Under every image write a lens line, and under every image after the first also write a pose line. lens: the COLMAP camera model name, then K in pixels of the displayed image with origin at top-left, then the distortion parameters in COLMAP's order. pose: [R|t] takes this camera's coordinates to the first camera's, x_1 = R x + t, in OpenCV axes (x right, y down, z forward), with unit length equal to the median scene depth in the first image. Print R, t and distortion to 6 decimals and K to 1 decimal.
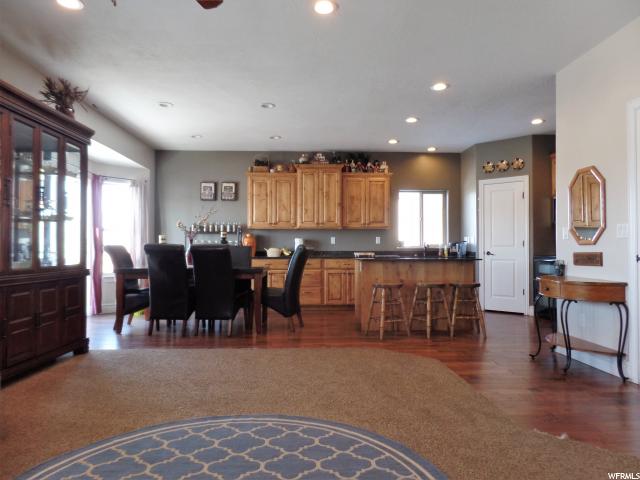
lens RADIAL K [[434.5, 0, 320.0], [0, 434.5, 240.0], [0, 0, 1]] dist [-0.005614, -0.002278]
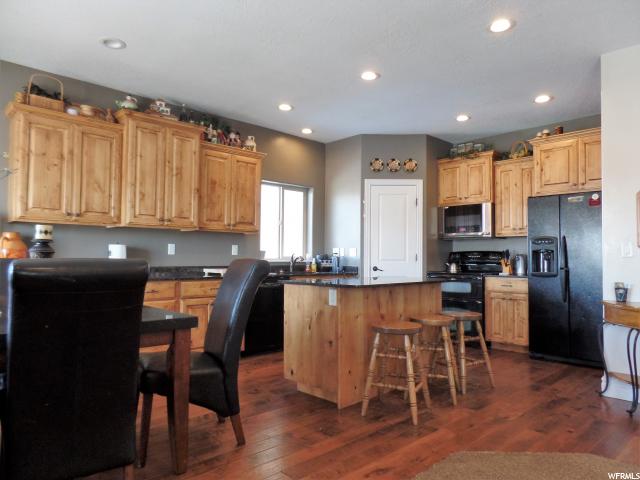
lens RADIAL K [[434.5, 0, 320.0], [0, 434.5, 240.0], [0, 0, 1]] dist [-0.005614, -0.002278]
pose [[0.745113, 0.031301, 0.666203, -0.230380], [-0.017565, 0.999473, -0.027313, 0.000979], [-0.666707, 0.008649, 0.745270, 0.428202]]
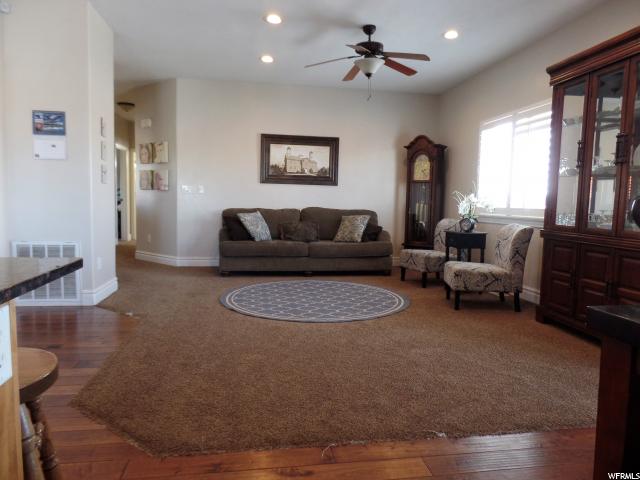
lens RADIAL K [[434.5, 0, 320.0], [0, 434.5, 240.0], [0, 0, 1]] dist [-0.005614, -0.002278]
pose [[-0.992227, -0.012295, -0.123836, 0.022011], [-0.021637, 0.996996, 0.074376, 0.018432], [0.122549, 0.076477, -0.989511, 1.039181]]
